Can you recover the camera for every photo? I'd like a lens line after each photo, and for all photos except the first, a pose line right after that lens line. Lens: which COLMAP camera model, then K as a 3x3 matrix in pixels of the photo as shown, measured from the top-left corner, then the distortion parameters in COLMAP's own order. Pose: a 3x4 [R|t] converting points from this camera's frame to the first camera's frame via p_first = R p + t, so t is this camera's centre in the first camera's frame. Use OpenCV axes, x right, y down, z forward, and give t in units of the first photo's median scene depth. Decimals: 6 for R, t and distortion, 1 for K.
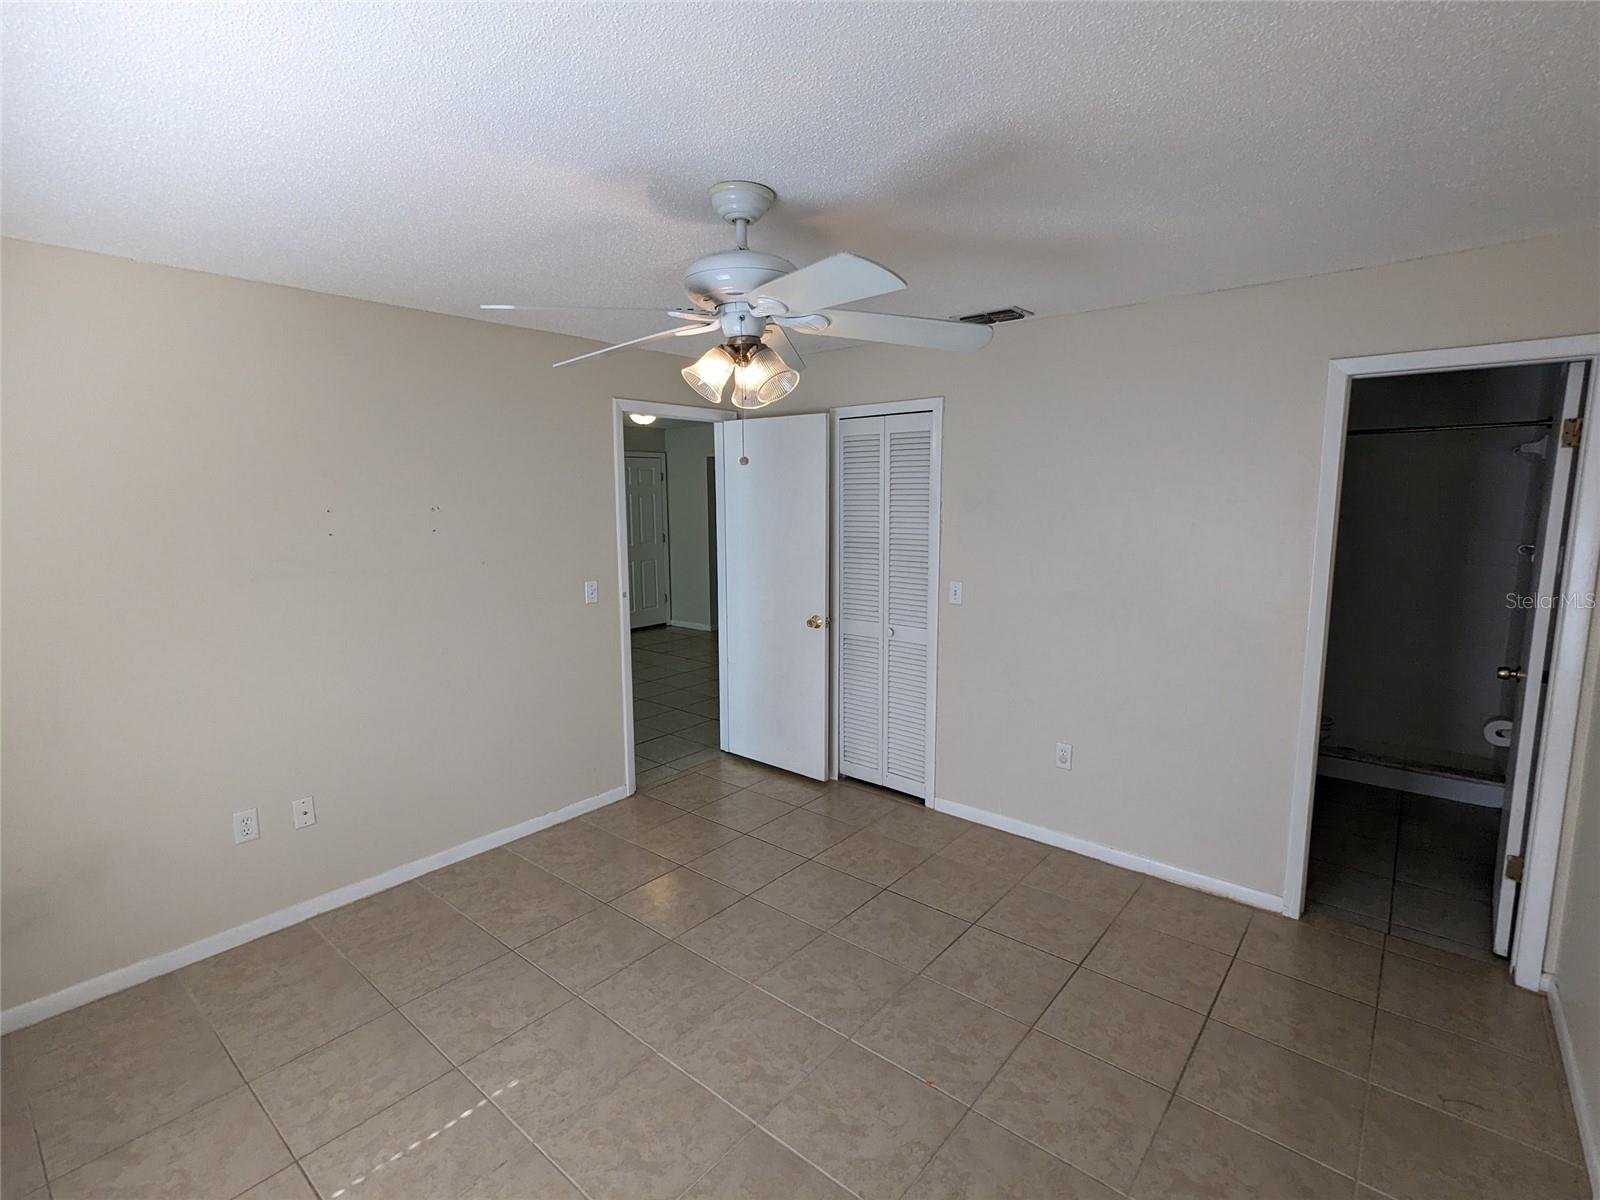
lens RADIAL K [[764.1, 0, 799.8], [0, 764.1, 602.8], [0, 0, 1]] dist [-0.001412, -0.000457]
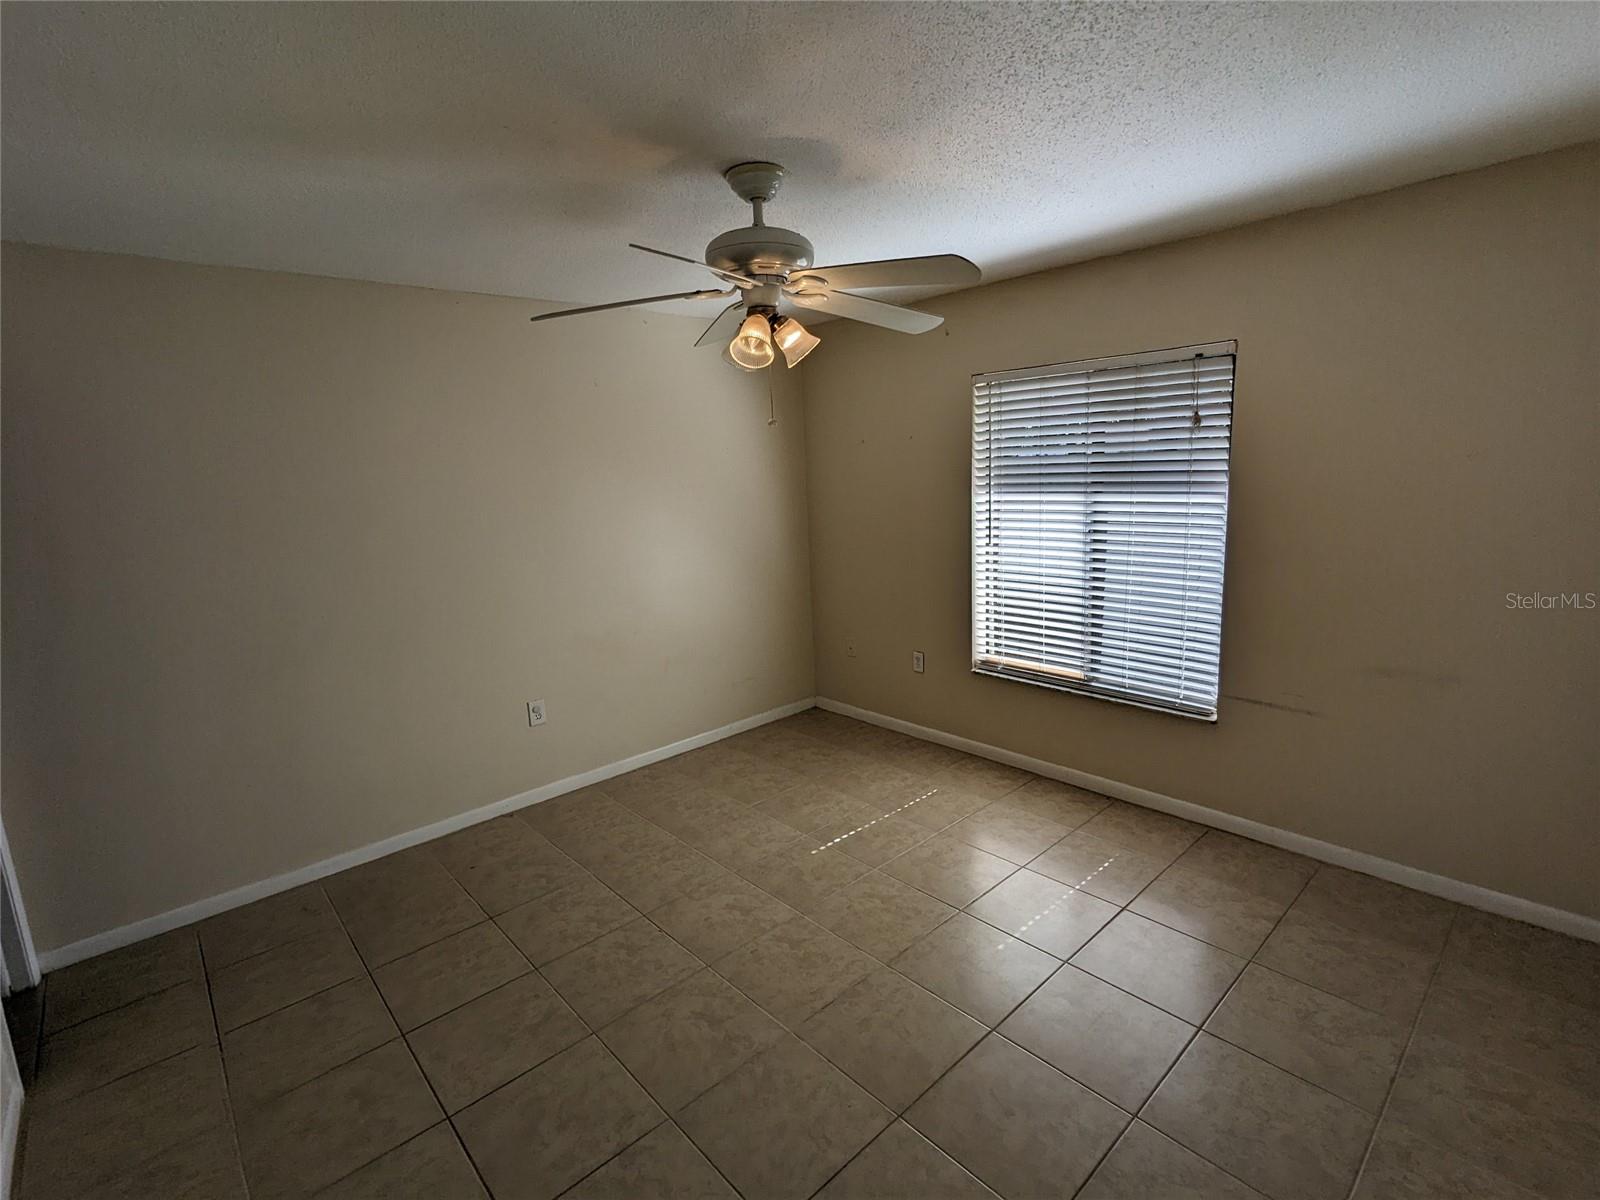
lens RADIAL K [[757.6, 0, 799.7], [0, 757.6, 597.0], [0, 0, 1]] dist [-0.000738, -0.001027]
pose [[-0.989388, 0.024127, 0.143280, -0.237010], [0.068996, 0.945858, 0.317162, -0.258127], [-0.127871, 0.323682, -0.937485, 1.877233]]
